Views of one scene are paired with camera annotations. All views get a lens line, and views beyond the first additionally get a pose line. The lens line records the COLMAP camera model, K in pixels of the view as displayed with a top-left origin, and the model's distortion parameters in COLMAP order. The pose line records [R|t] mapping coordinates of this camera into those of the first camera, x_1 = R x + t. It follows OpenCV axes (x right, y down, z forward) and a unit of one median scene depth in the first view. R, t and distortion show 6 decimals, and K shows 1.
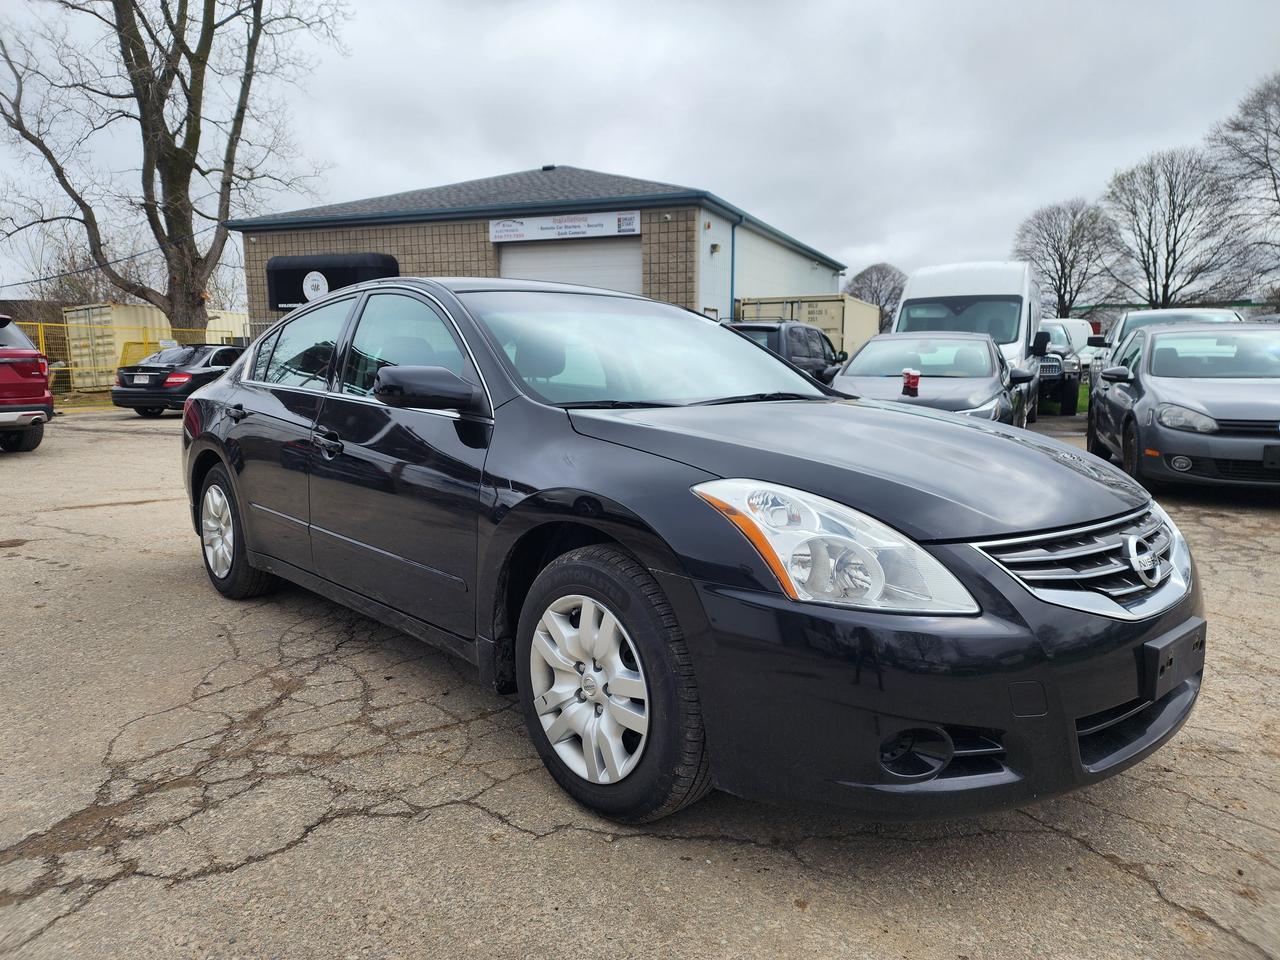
lens RADIAL K [[854.6, 0, 637.1], [0, 854.6, 473.1], [0, 0, 1]] dist [0.059769, -0.050513]
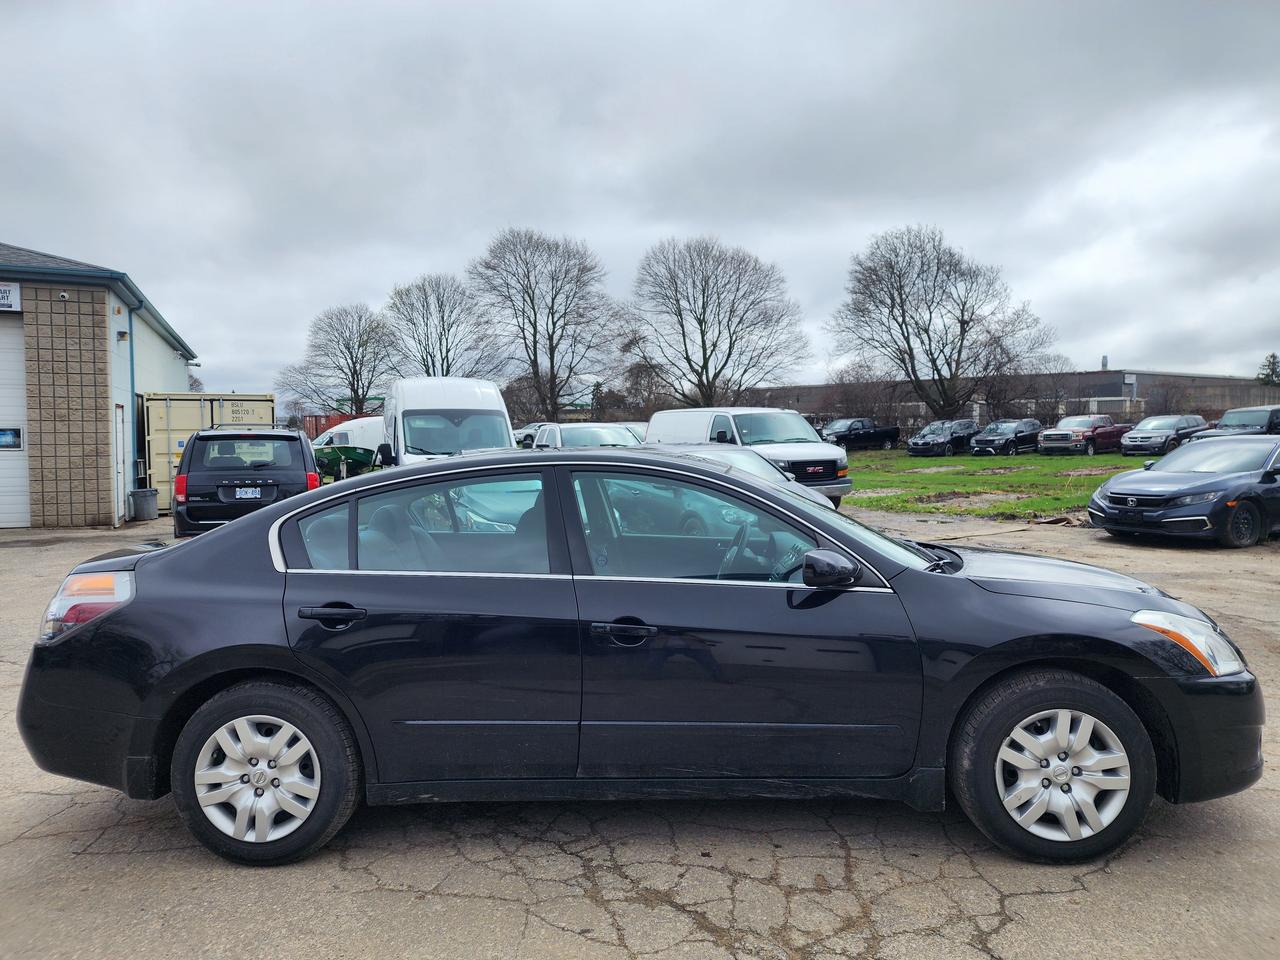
lens RADIAL K [[854.6, 0, 627.8], [0, 854.6, 474.9], [0, 0, 1]] dist [0.059769, -0.050513]
pose [[0.699653, -0.033593, 0.713692, -0.186927], [0.101445, 0.993445, -0.052689, -0.028403], [-0.707244, 0.109265, 0.698475, 0.054262]]
